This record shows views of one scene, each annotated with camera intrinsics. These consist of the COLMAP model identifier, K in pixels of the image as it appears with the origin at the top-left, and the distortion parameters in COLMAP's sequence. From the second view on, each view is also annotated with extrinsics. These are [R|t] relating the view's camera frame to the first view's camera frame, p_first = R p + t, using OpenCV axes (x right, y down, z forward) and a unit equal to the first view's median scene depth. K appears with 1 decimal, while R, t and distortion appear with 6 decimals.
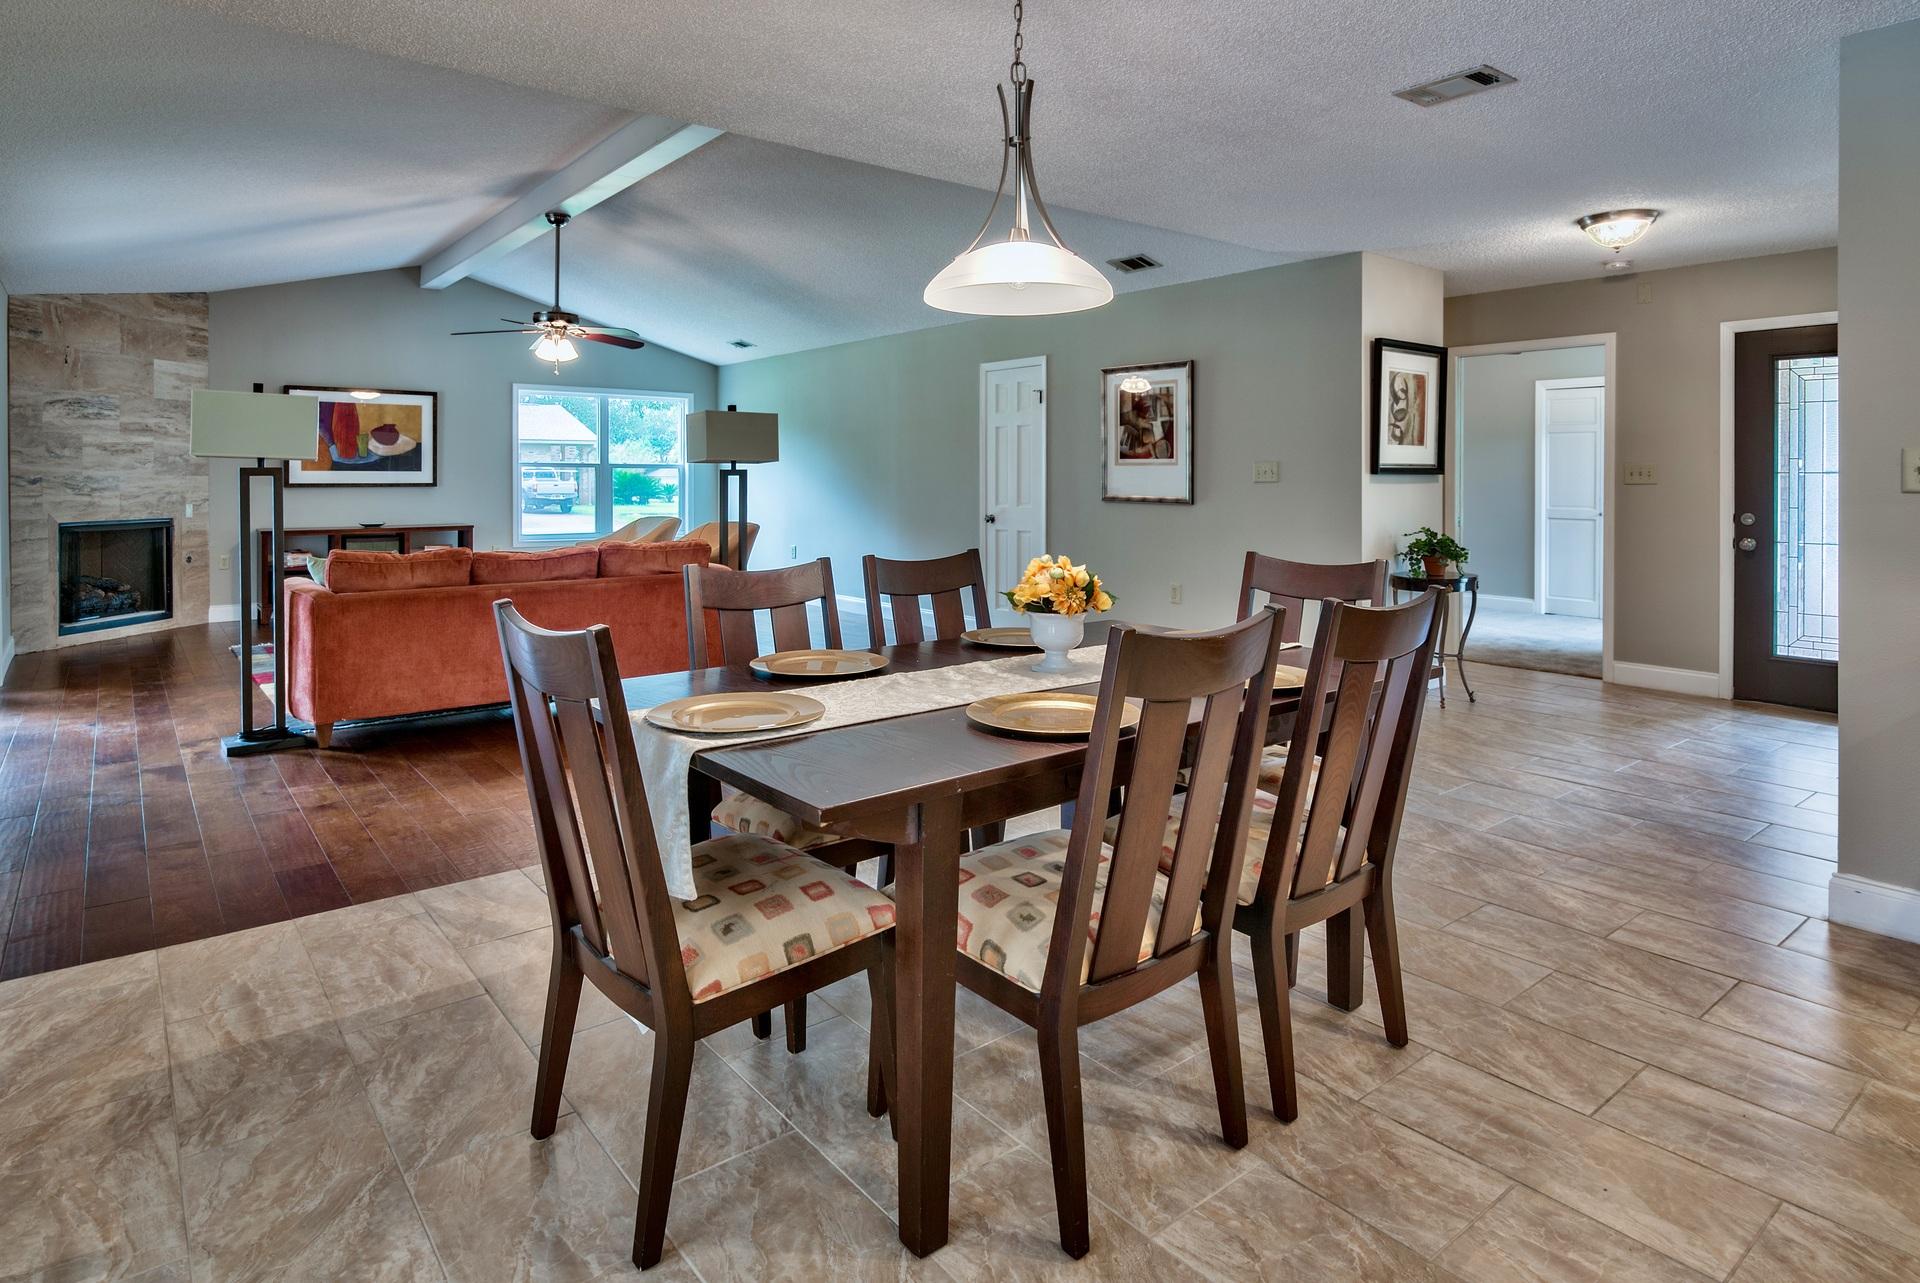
lens RADIAL K [[1065.3, 0, 967.4], [0, 1065.3, 488.7], [0, 0, 1]] dist [-0.012986, -0.000295]
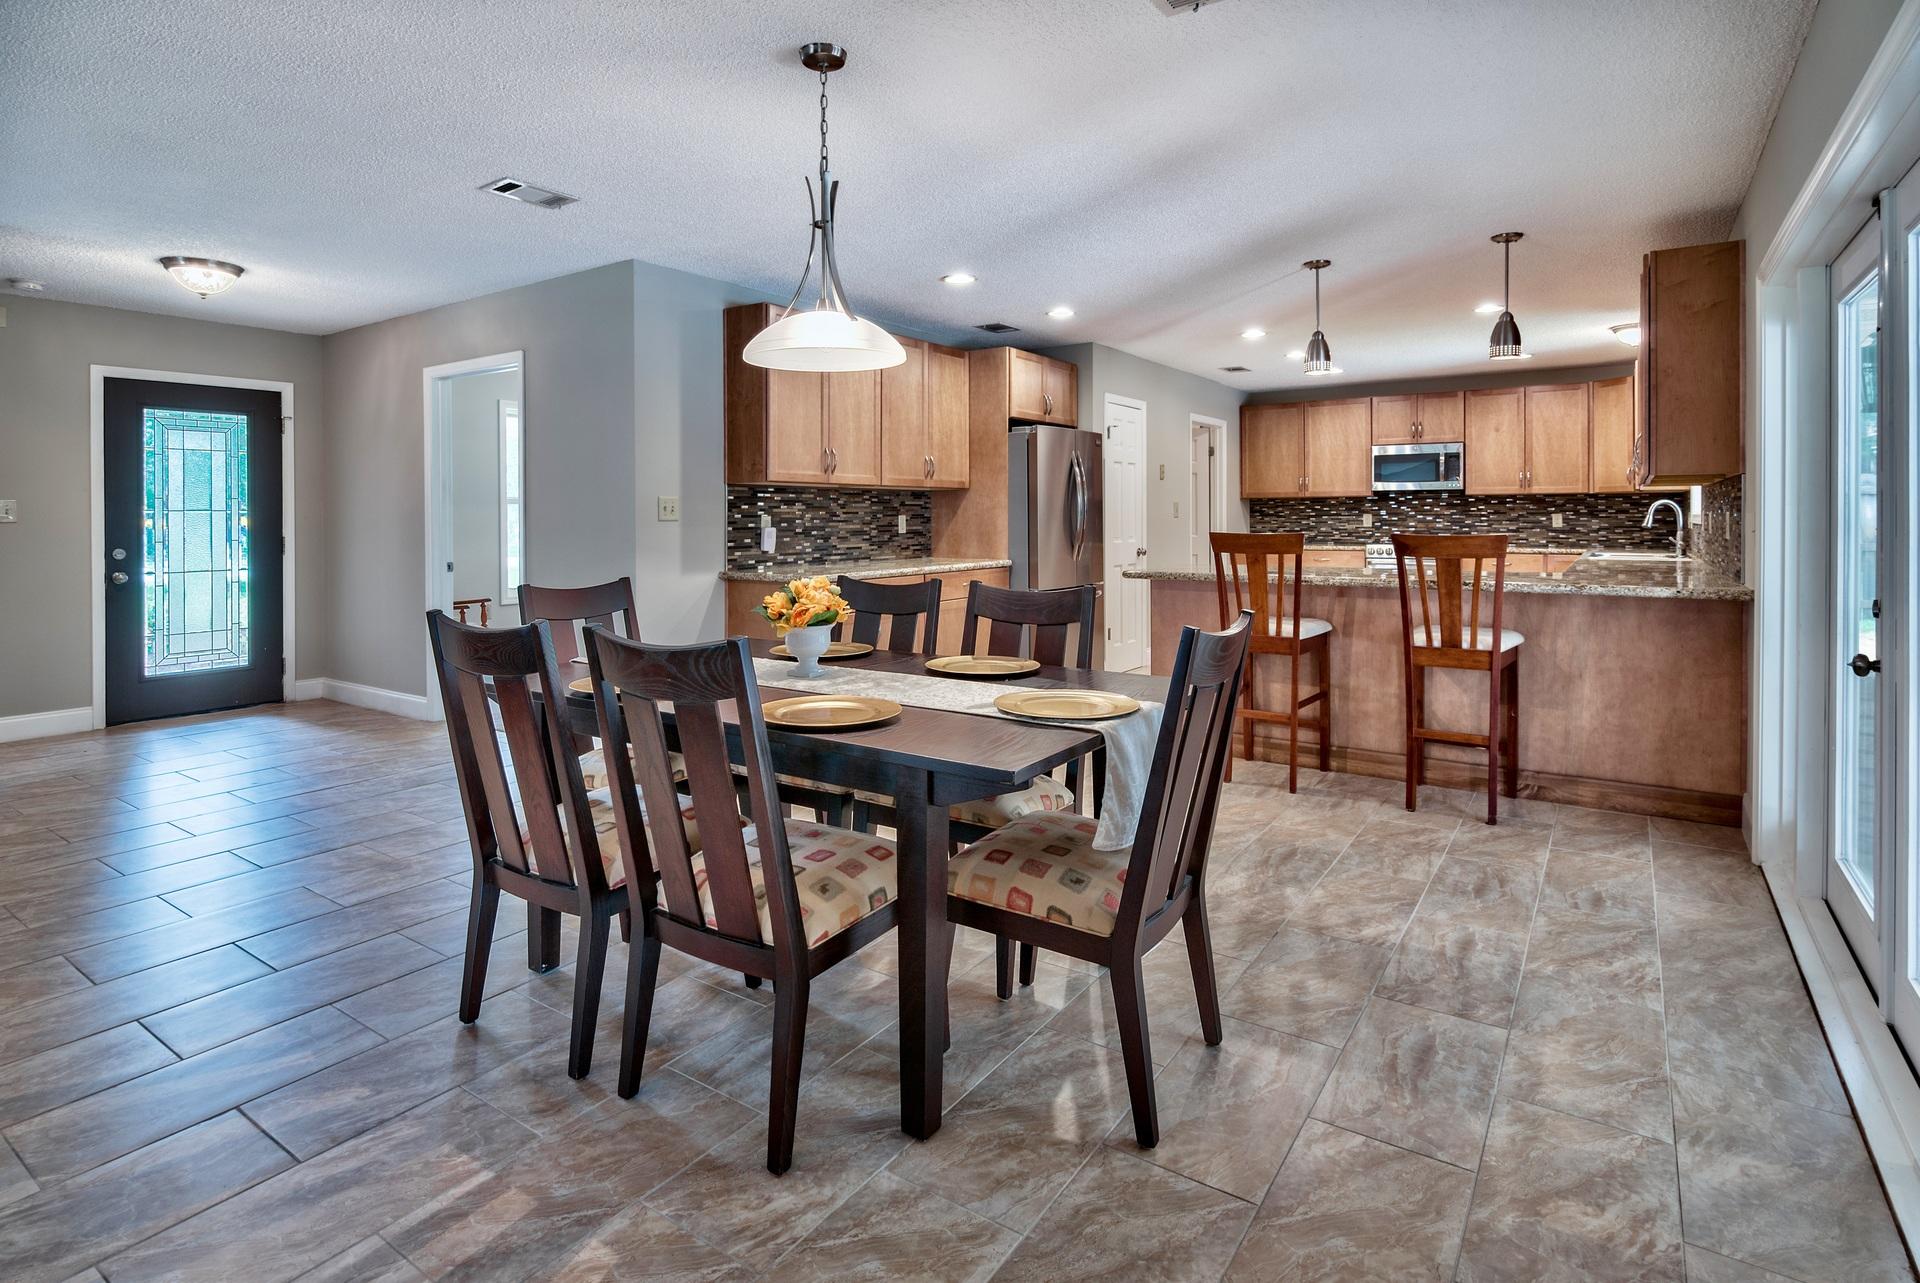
lens RADIAL K [[964.3, 0, 937.0], [0, 964.3, 500.5], [0, 0, 1]] dist [-0.000838, -0.000356]
pose [[-0.267784, 0.011593, 0.963409, -0.343486], [0.012848, 0.999882, -0.008461, -0.005010], [-0.963393, 0.010112, -0.267901, 0.384417]]
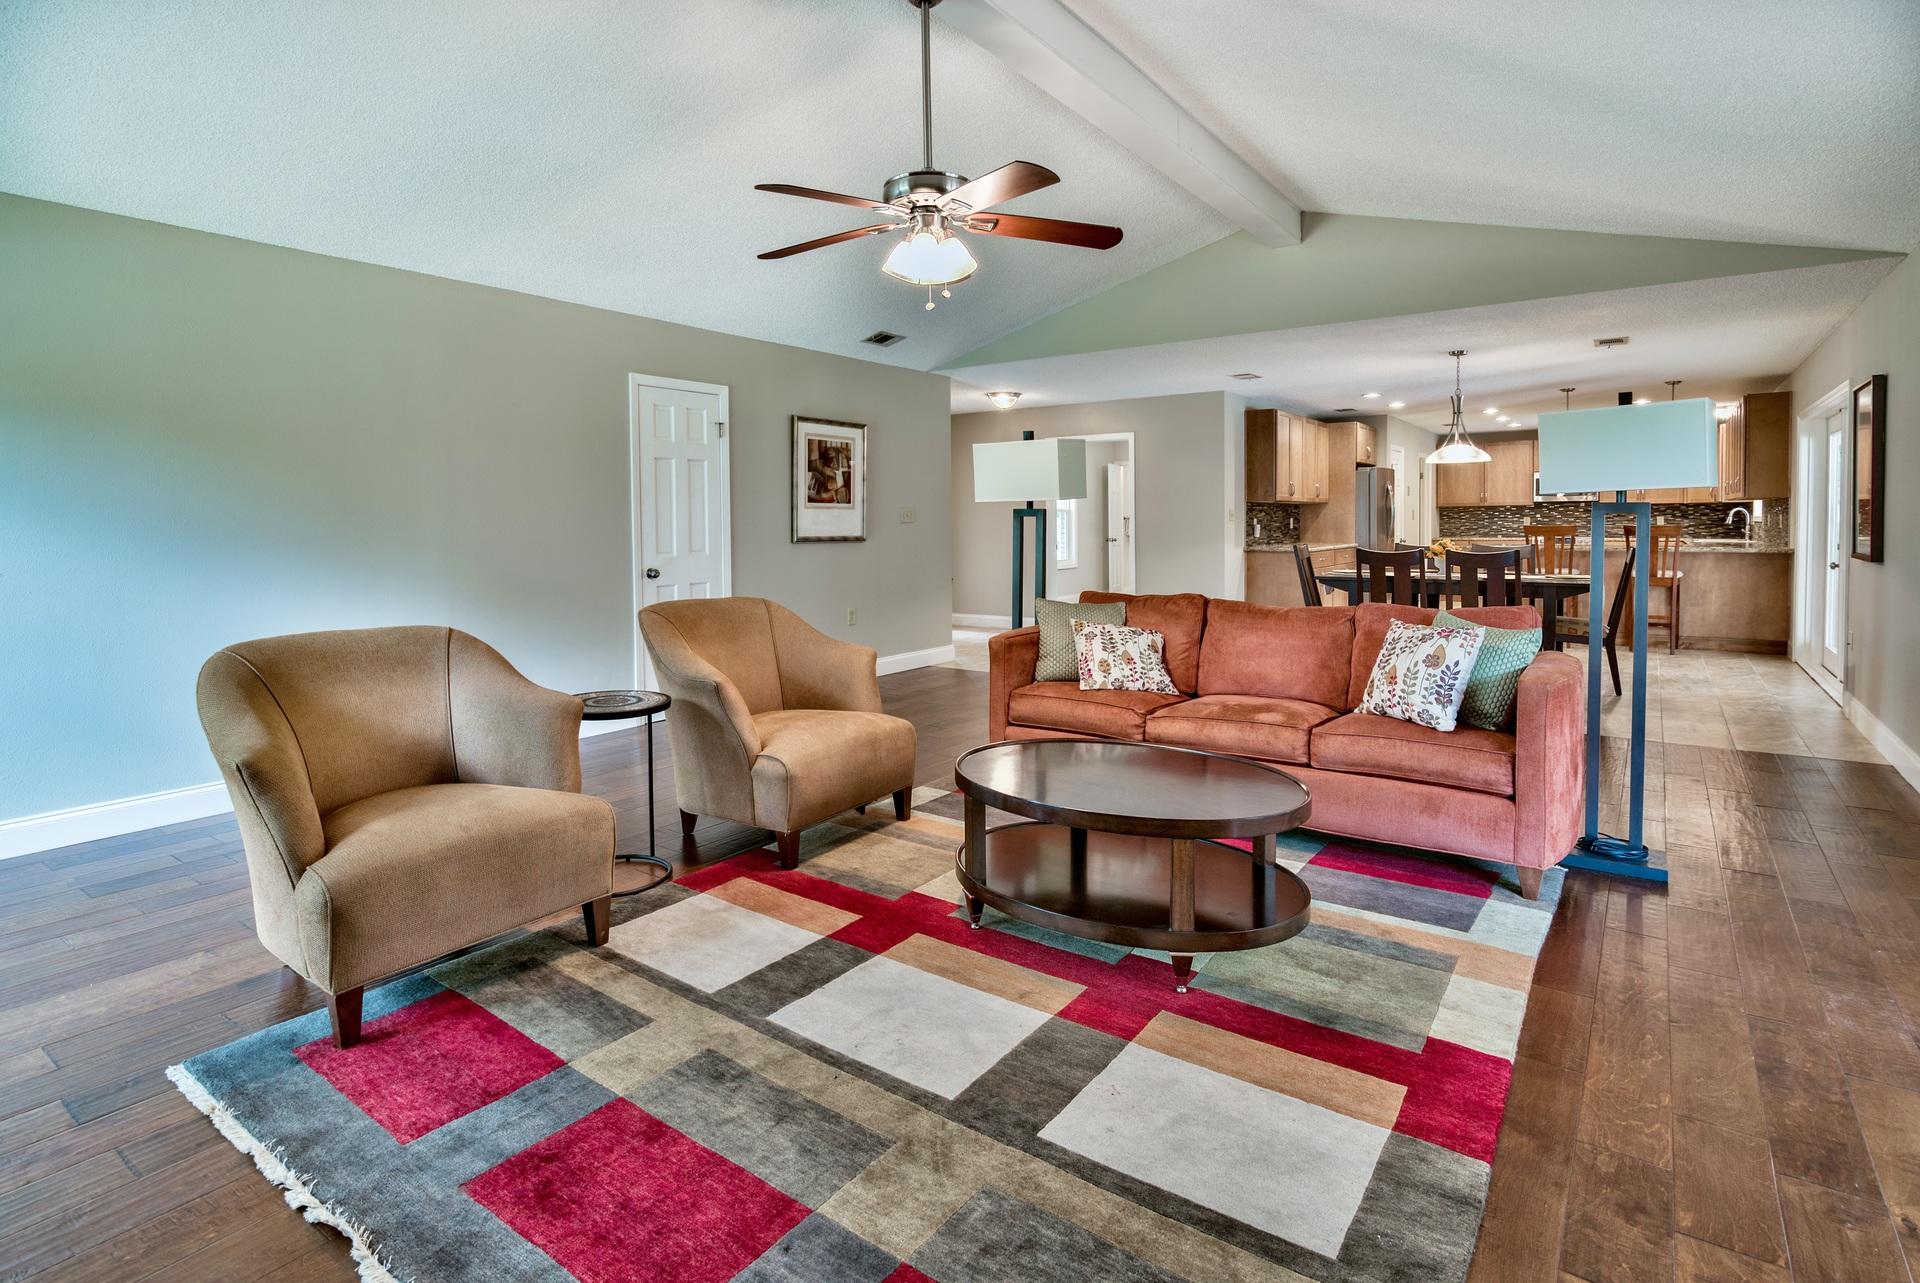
lens RADIAL K [[967.2, 0, 927.5], [0, 967.2, 526.0], [0, 0, 1]] dist [0.000224, 0.000436]
pose [[-0.250196, -0.007012, 0.968170, -0.867375], [0.015789, 0.999811, 0.011321, -0.013964], [-0.968067, 0.018119, -0.250038, 1.183221]]
